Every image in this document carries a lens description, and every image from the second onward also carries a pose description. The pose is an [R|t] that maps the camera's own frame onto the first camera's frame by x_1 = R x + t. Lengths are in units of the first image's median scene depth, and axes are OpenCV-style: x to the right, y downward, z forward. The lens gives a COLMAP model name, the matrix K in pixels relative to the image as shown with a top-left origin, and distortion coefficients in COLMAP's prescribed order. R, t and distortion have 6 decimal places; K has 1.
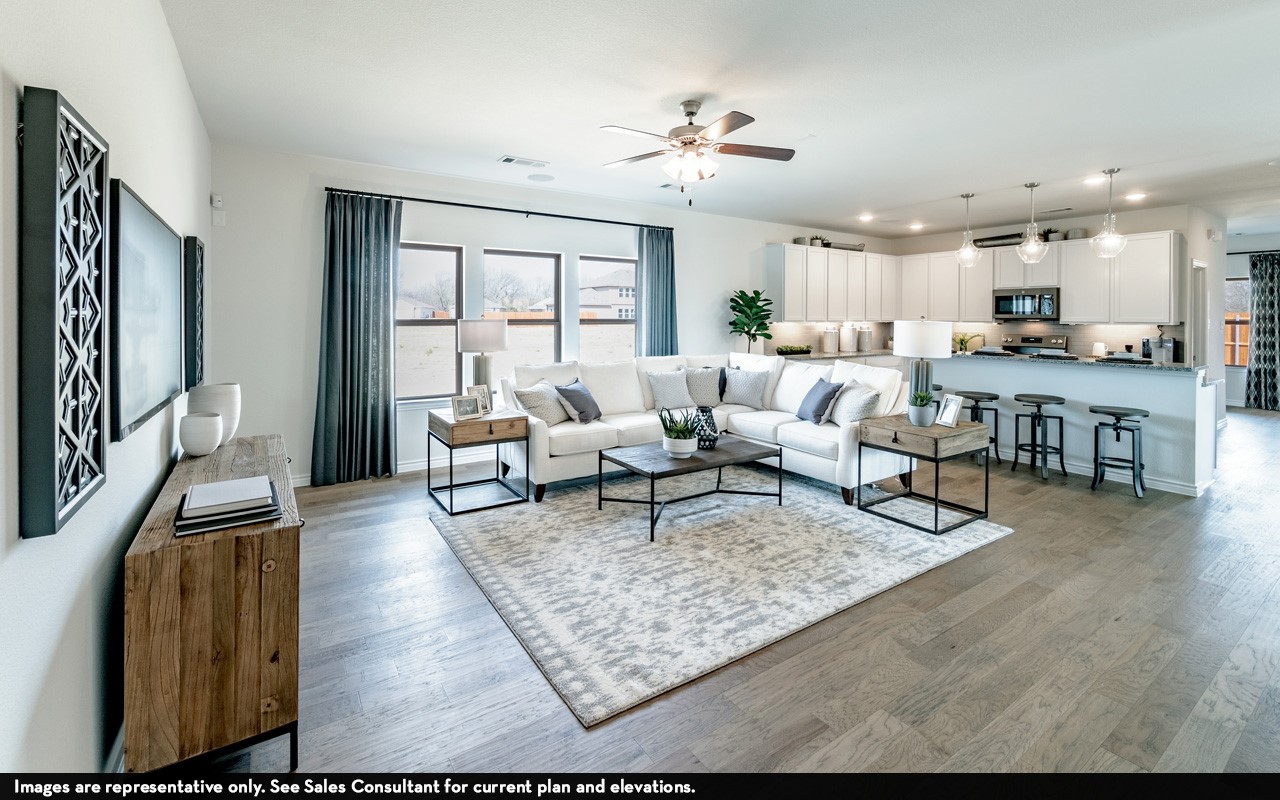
lens RADIAL K [[552.4, 0, 627.1], [0, 552.4, 322.7], [0, 0, 1]] dist [-0.006836, 0.001335]
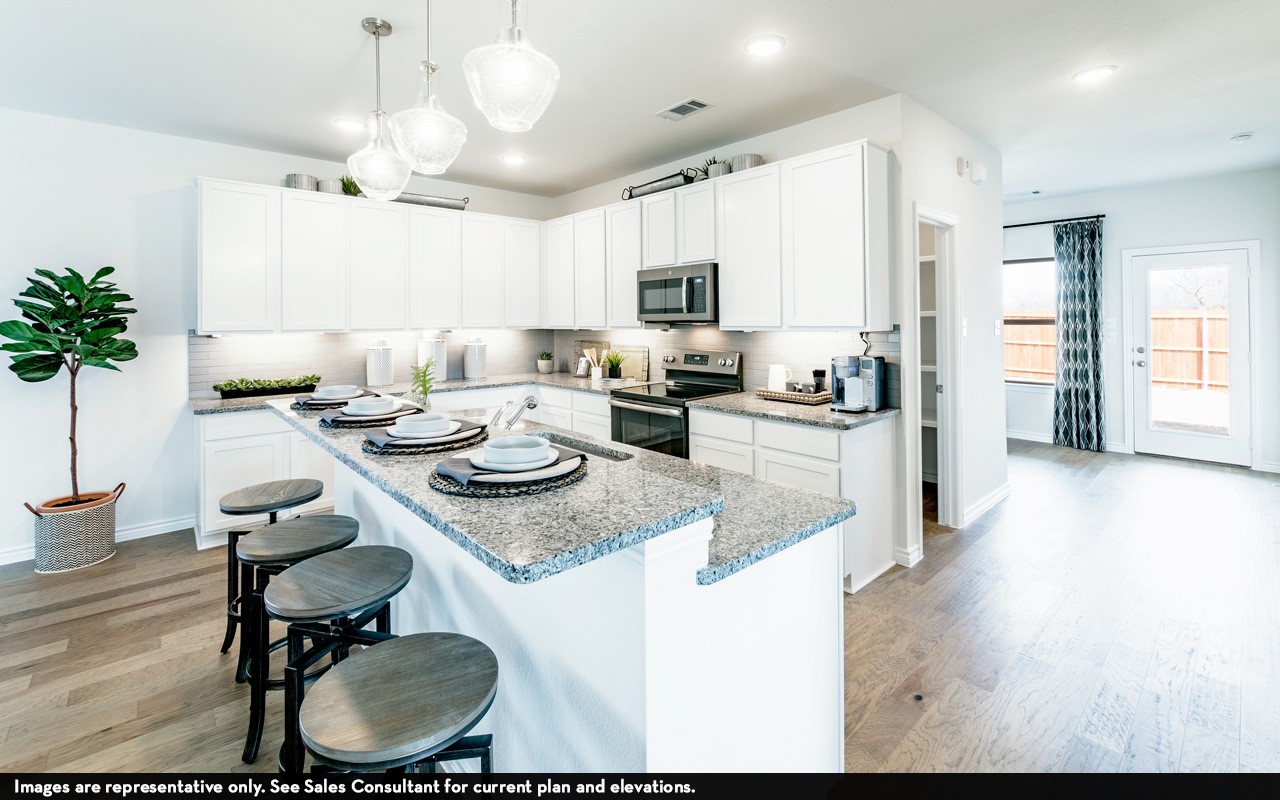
lens RADIAL K [[552.4, 0, 624.9], [0, 552.4, 316.4], [0, 0, 1]] dist [-0.006836, 0.001335]
pose [[0.990654, -0.011961, 0.135874, 0.589120], [0.014491, 0.999739, -0.017645, -0.003071], [-0.135628, 0.019449, 0.990569, 0.452821]]
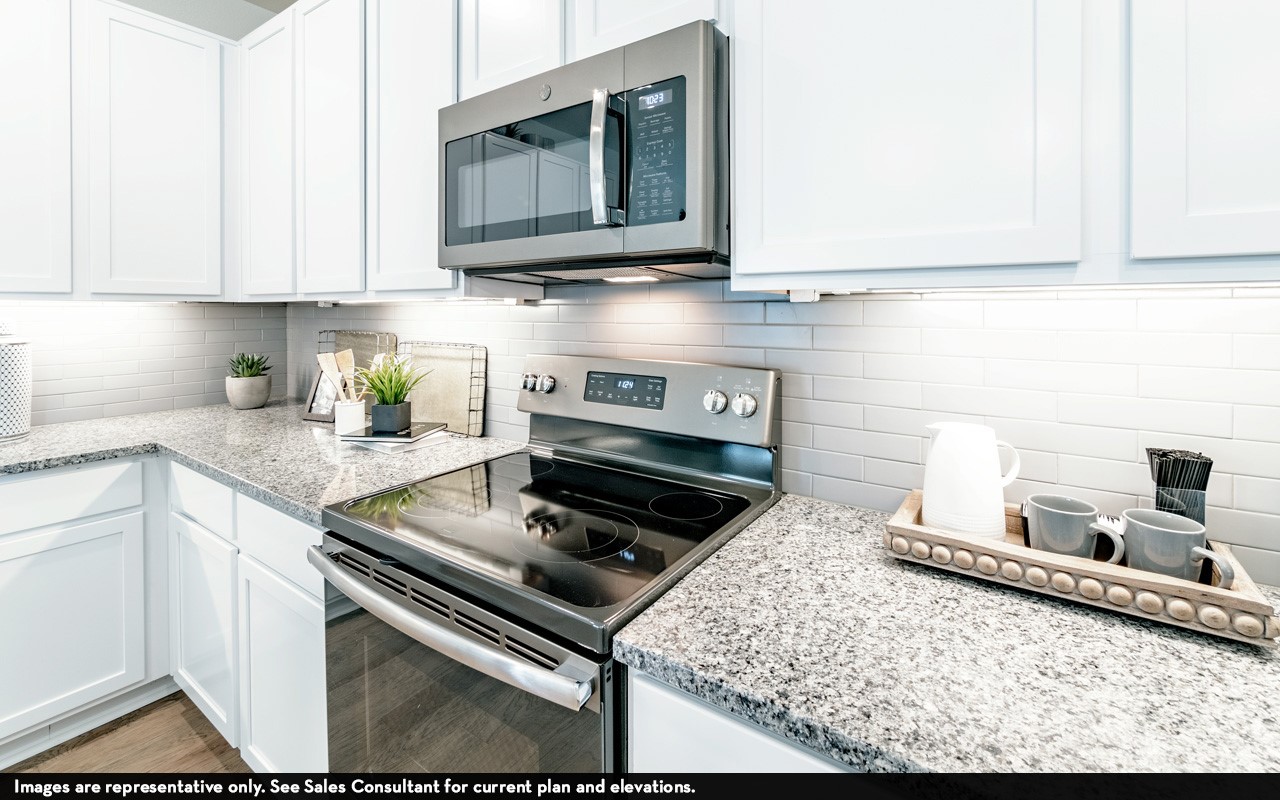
lens RADIAL K [[552.4, 0, 638.1], [0, 552.4, 311.5], [0, 0, 1]] dist [-0.006836, 0.001335]
pose [[0.927980, -0.006628, 0.372571, 0.673700], [0.008537, 0.999958, -0.003475, 0.007121], [-0.372532, 0.006405, 0.927997, 0.830294]]
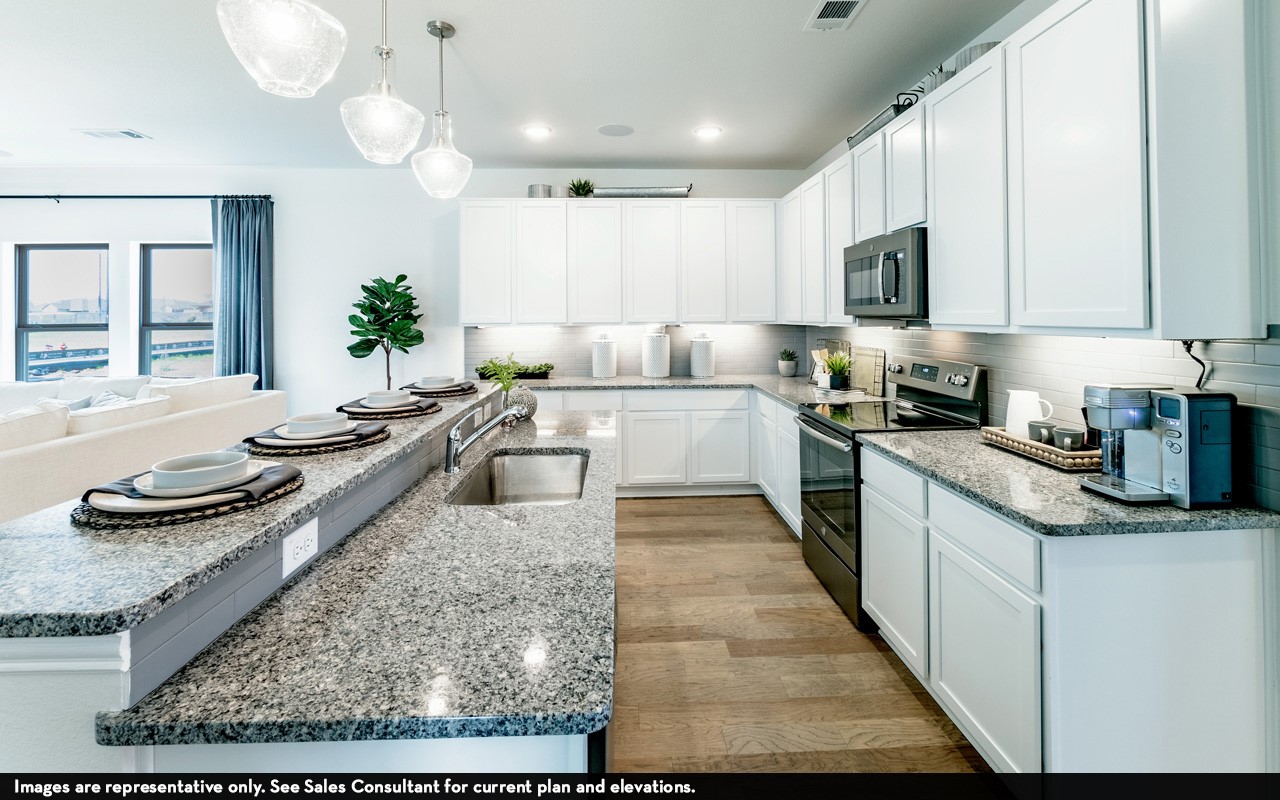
lens RADIAL K [[552.4, 0, 636.8], [0, 552.4, 315.3], [0, 0, 1]] dist [-0.006836, 0.001335]
pose [[0.855755, -0.012189, -0.517238, 0.764495], [0.005883, 0.999887, -0.013830, -0.003309], [0.517348, 0.008792, 0.855730, 0.571005]]
